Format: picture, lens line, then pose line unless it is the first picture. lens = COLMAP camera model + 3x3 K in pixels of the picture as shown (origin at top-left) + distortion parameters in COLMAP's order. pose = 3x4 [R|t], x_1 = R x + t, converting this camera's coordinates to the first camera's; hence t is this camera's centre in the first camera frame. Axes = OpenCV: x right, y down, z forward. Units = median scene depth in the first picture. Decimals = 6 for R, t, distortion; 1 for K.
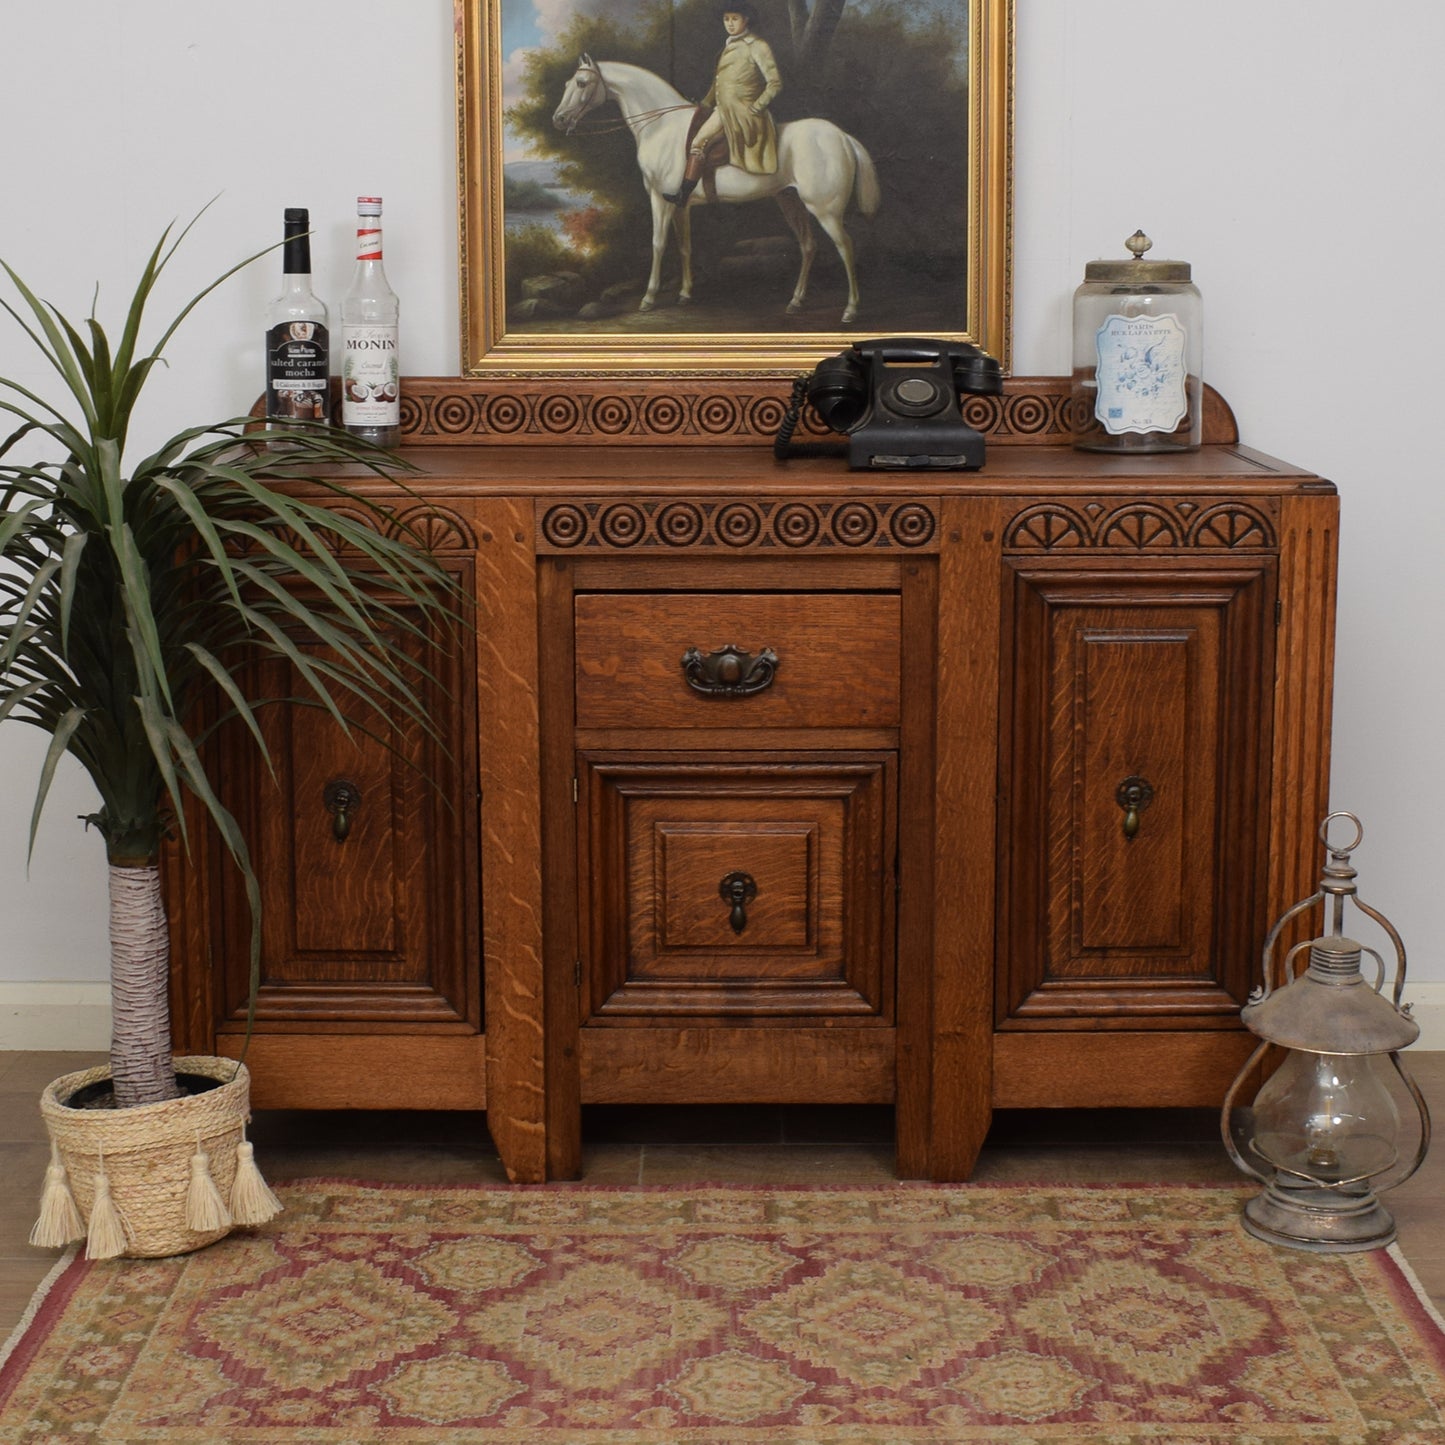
lens RADIAL K [[2722.3, 0, 729.3], [0, 2722.3, 697.5], [0, 0, 1]] dist [-0.090530, -0.027529]
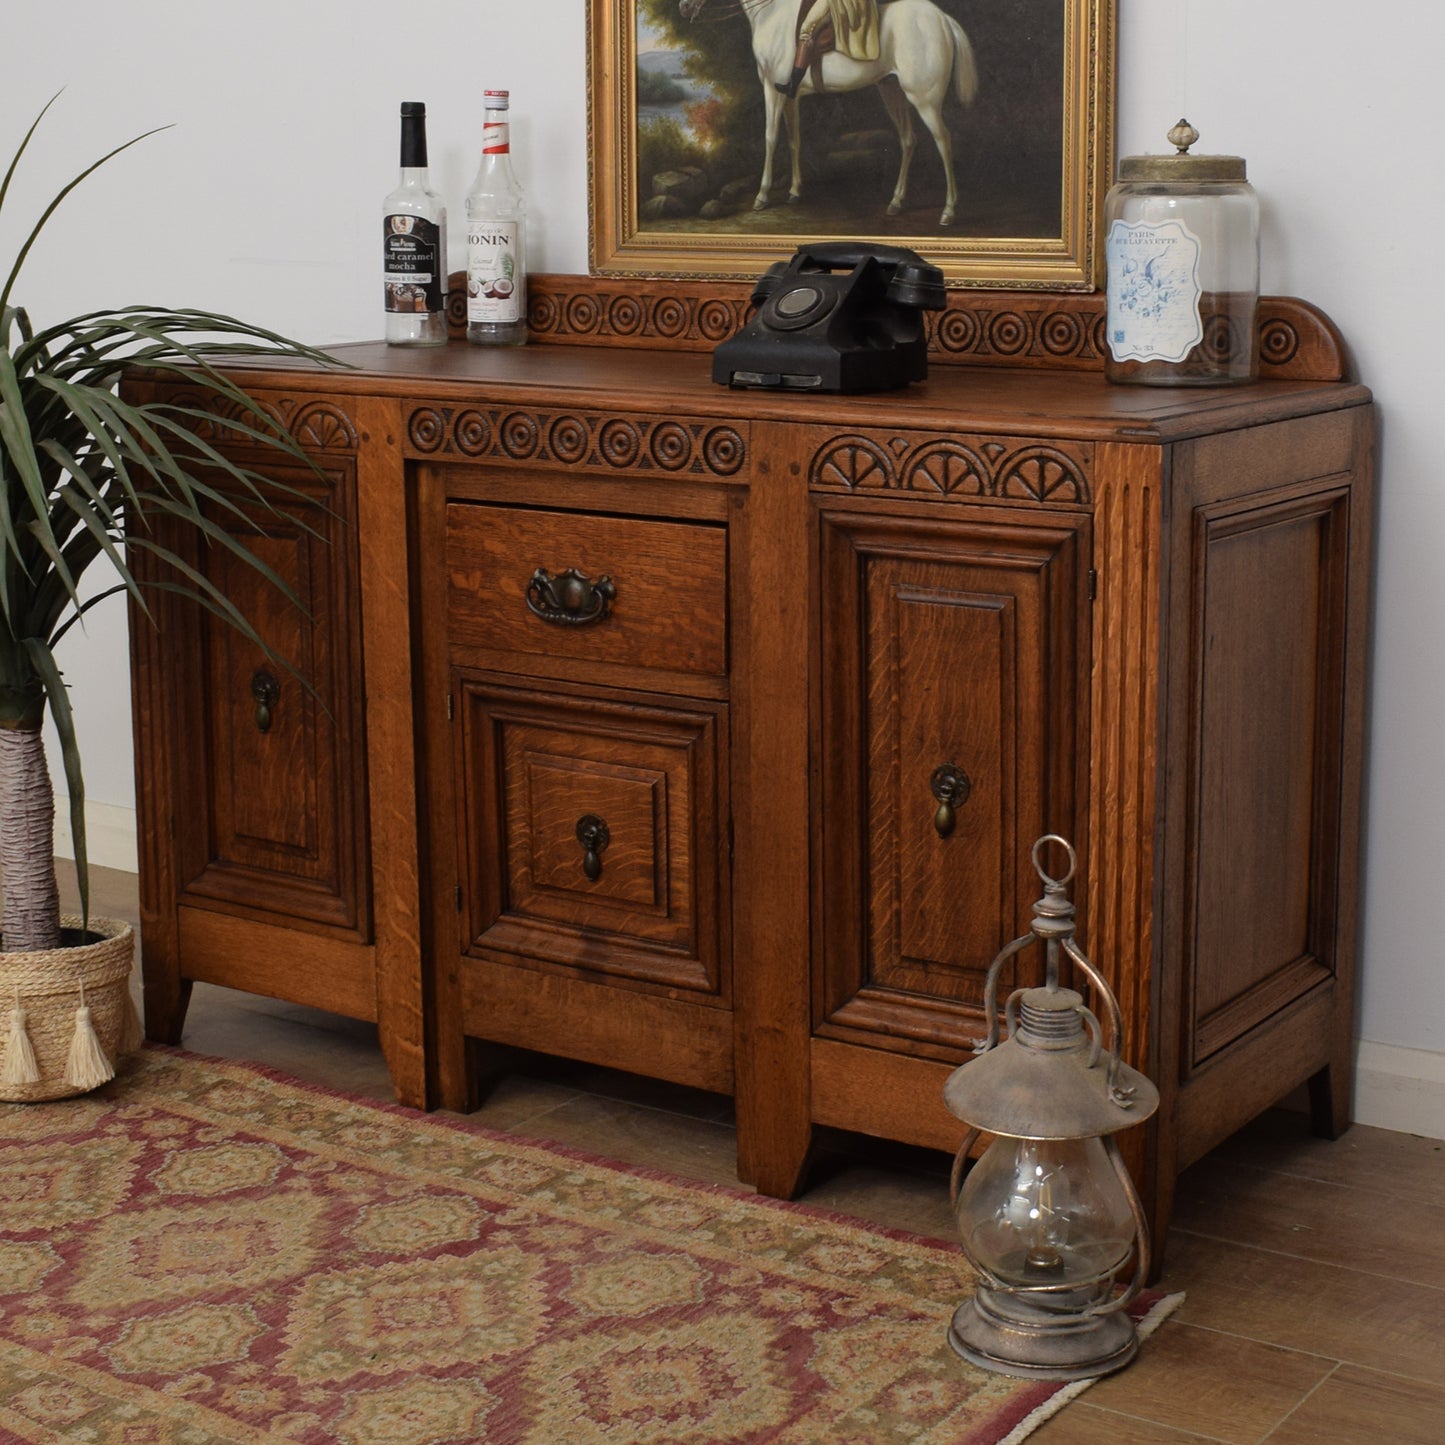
lens RADIAL K [[2688.1, 0, 861.2], [0, 2688.1, 592.6], [0, 0, 1]] dist [-0.087639, -0.055699]
pose [[0.846217, 0.088012, -0.525519, 0.563316], [-0.089916, 0.995707, 0.021970, -0.040103], [0.525197, 0.028661, 0.850498, 0.275236]]
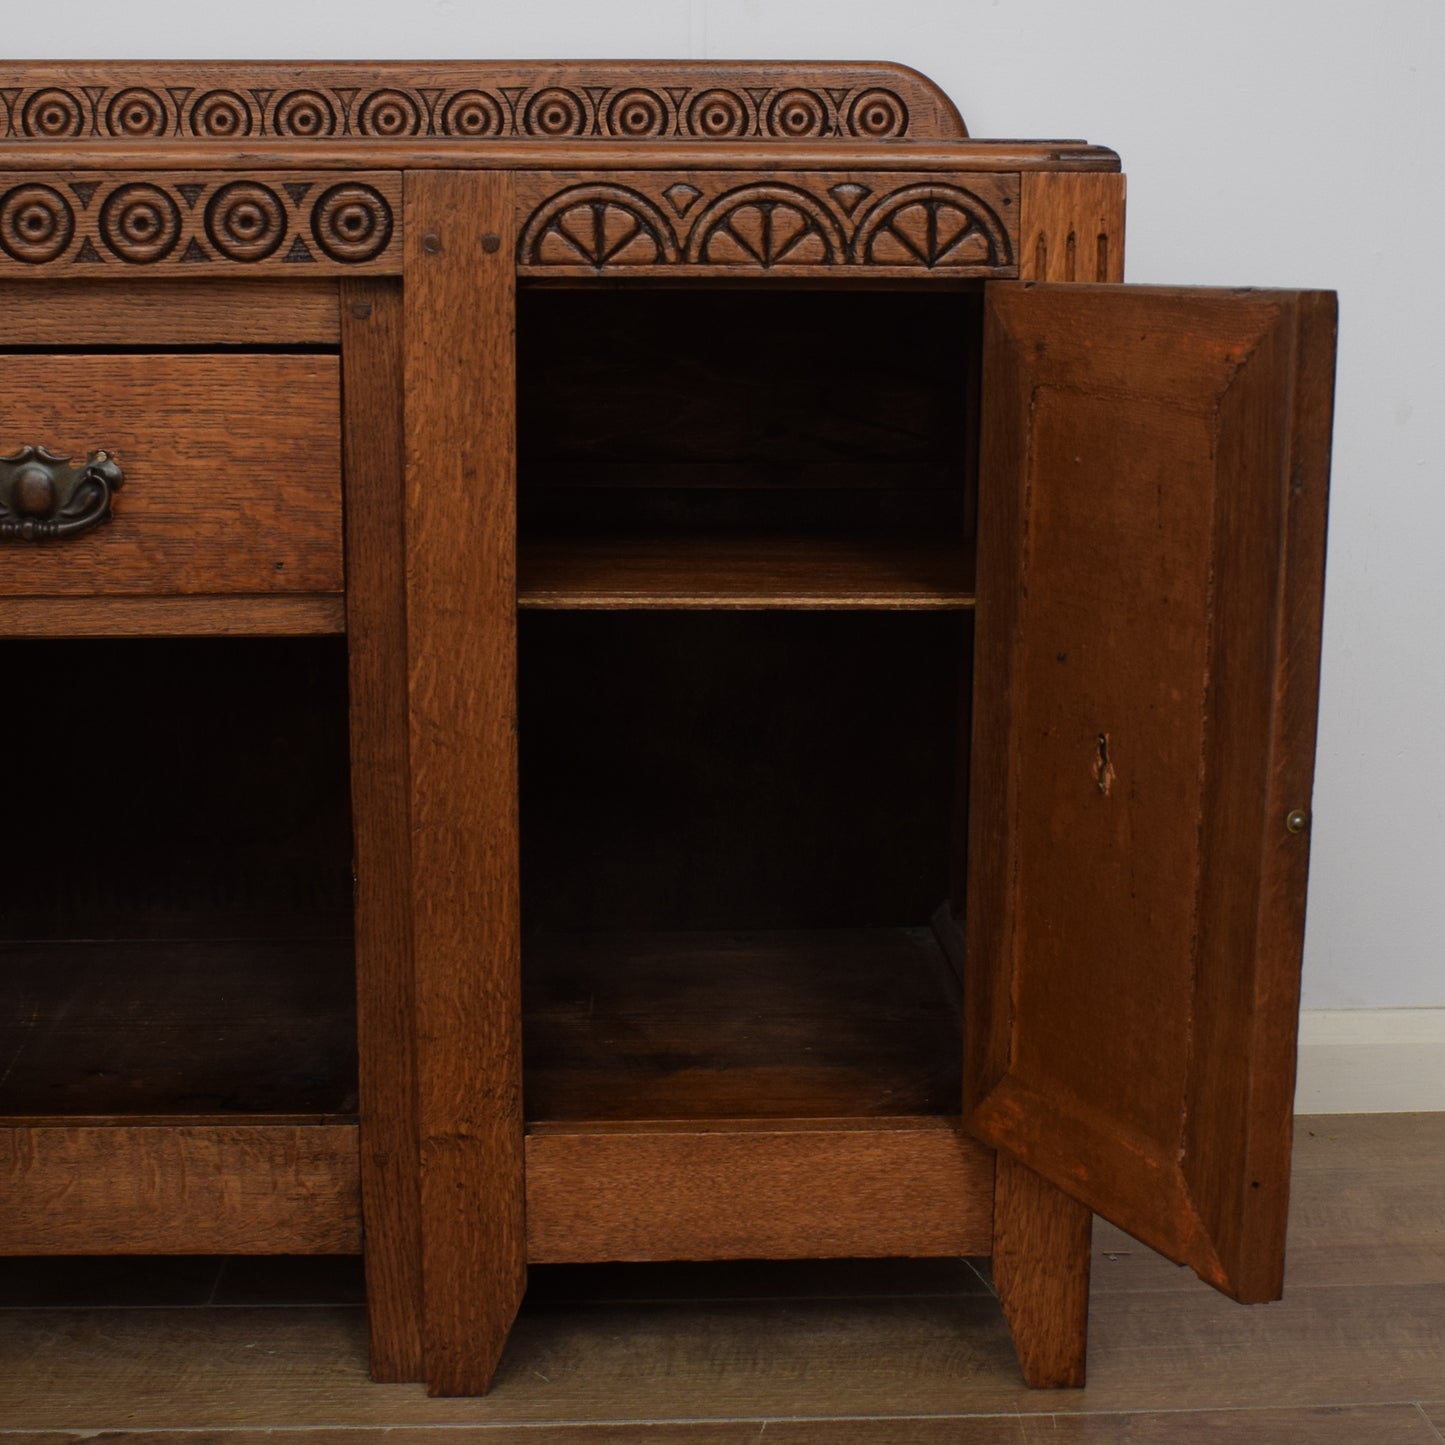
lens RADIAL K [[2459.5, 0, 739.7], [0, 2459.5, 698.8], [0, 0, 1]] dist [-0.098888, 0.025175]
pose [[0.998490, -0.004109, 0.054788, 0.116725], [0.003736, 0.999969, 0.006909, 0.029401], [-0.054814, -0.006694, 0.998474, 0.495037]]
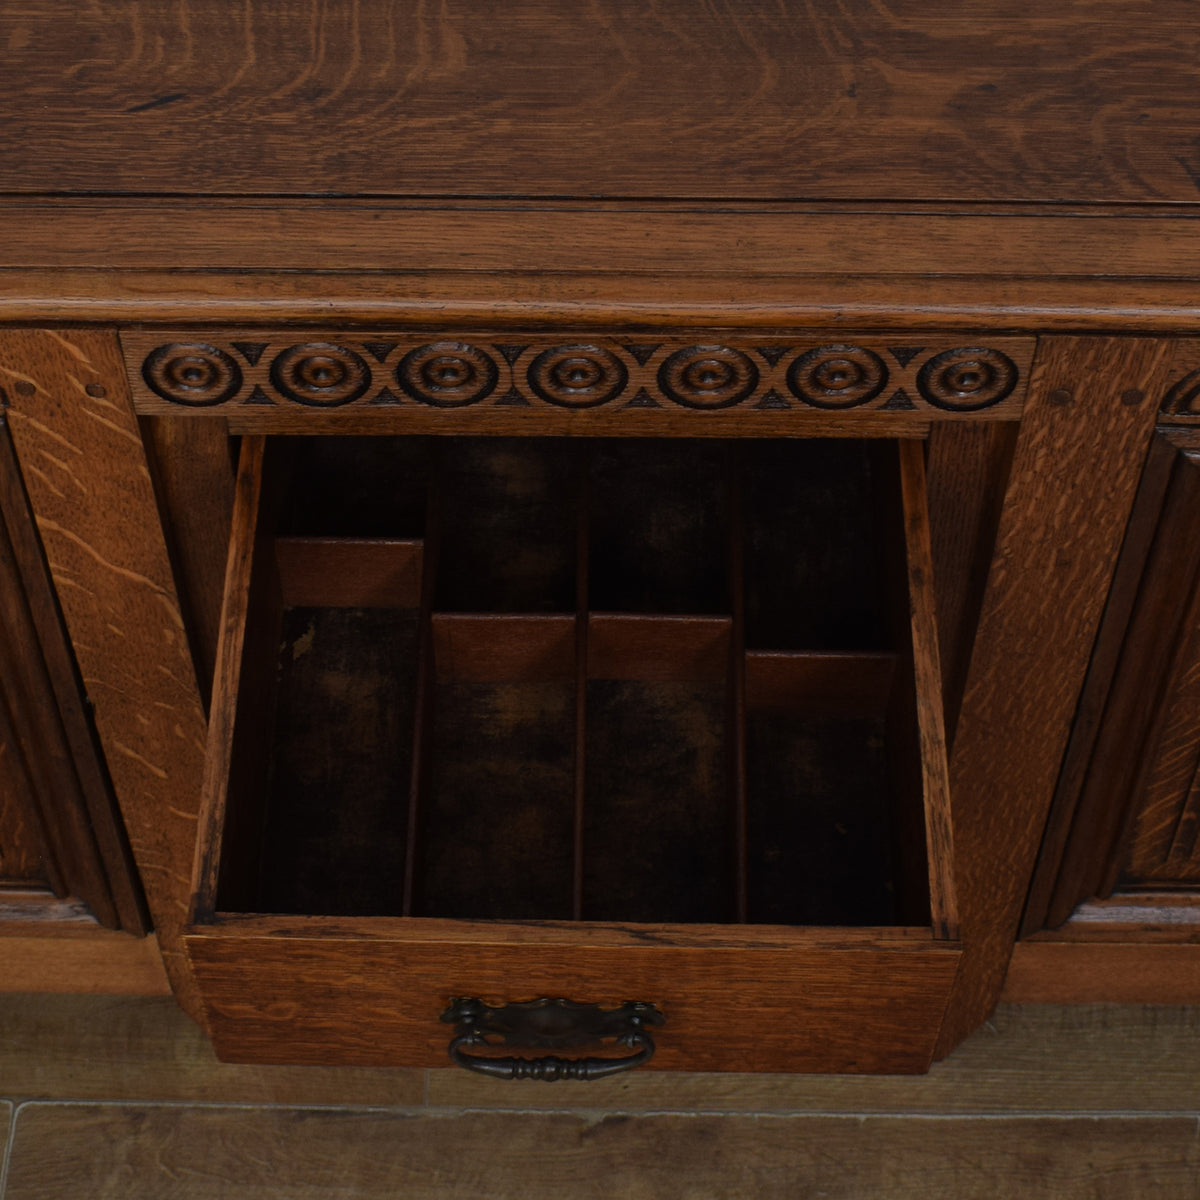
lens RADIAL K [[2606.4, 0, 595.3], [0, 2606.4, 523.6], [0, 0, 1]] dist [-0.089196, -0.056449]
pose [[0.999903, 0.011388, -0.007983, 0.009674], [-0.002887, 0.731478, 0.681859, -0.333750], [0.013604, -0.681770, 0.731440, 0.661227]]
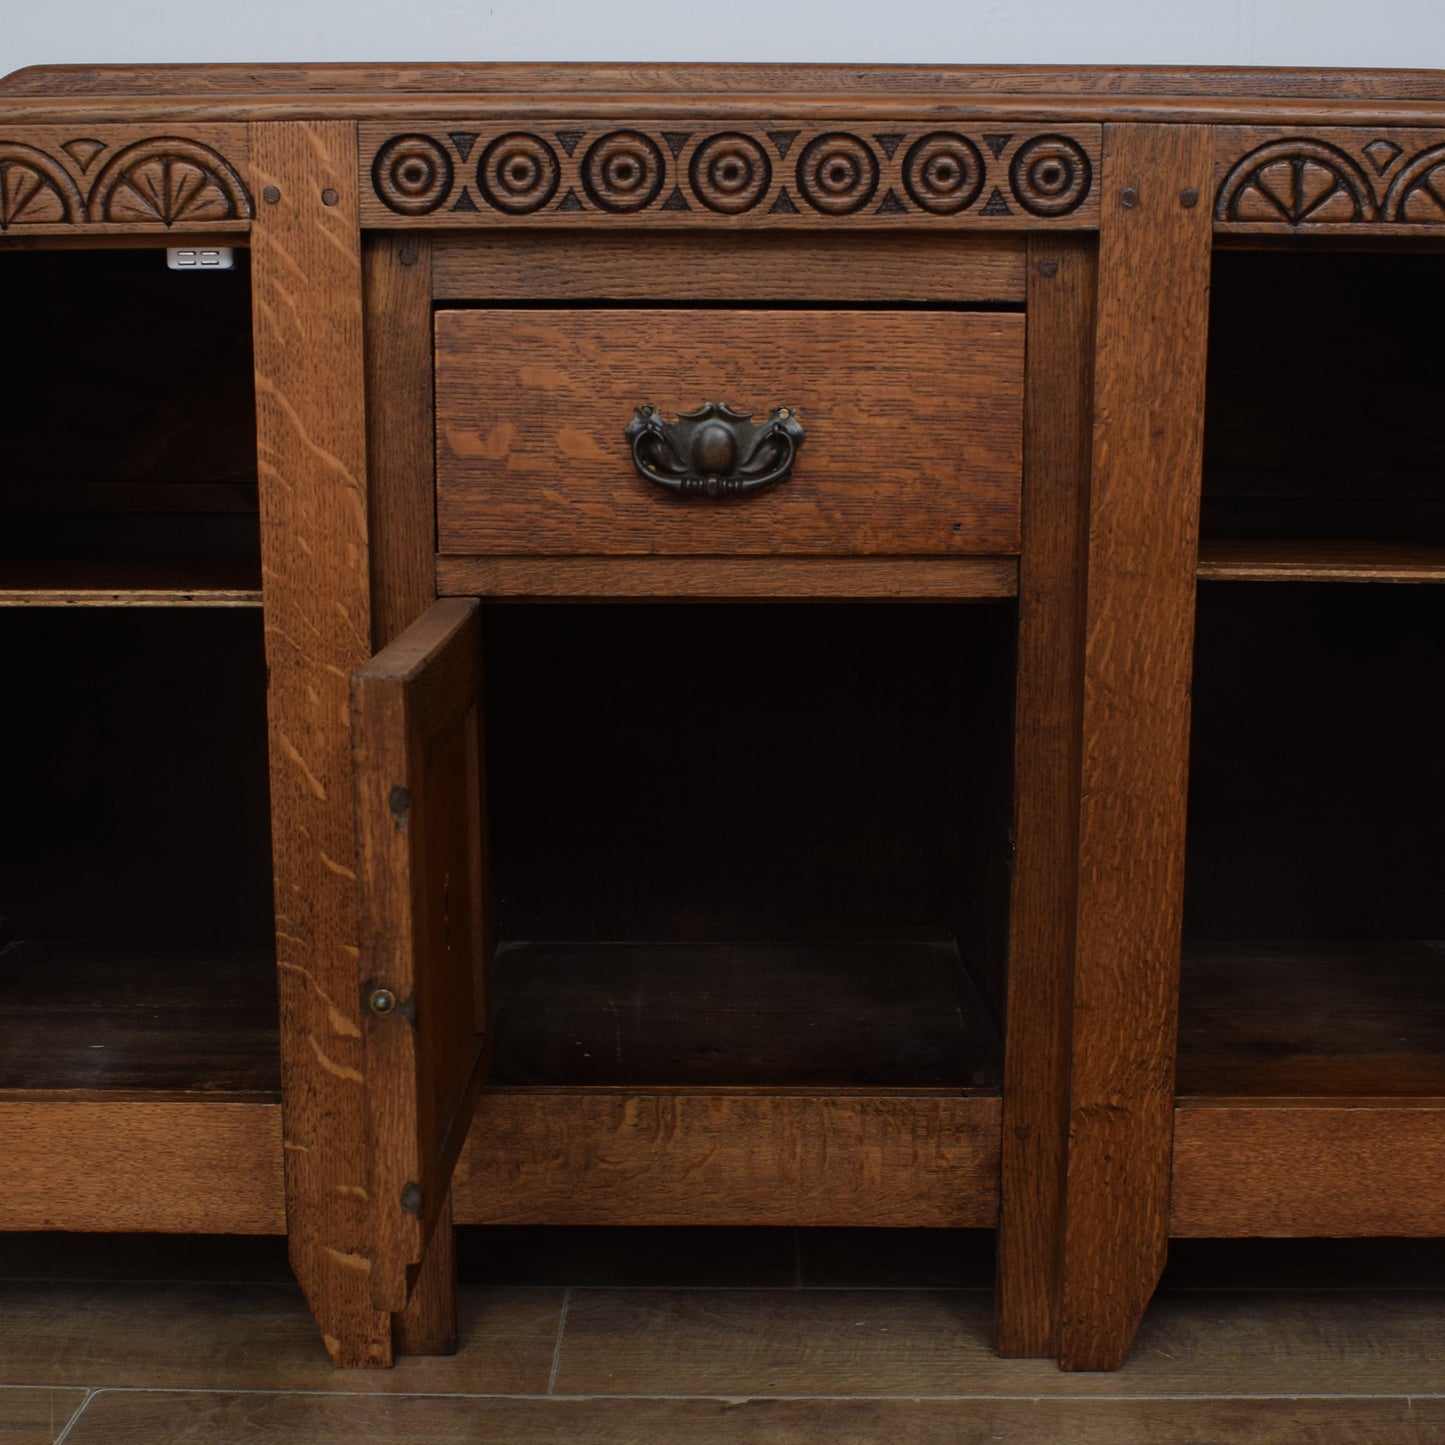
lens RADIAL K [[2324.2, 0, 710.9], [0, 2324.2, 901.8], [0, 0, 1]] dist [-0.094936, 0.000419]
pose [[0.999951, 0.005742, -0.008004, 0.003798], [-0.005440, 0.999291, 0.037267, 0.064387], [0.008212, -0.037222, 0.999273, 0.527408]]
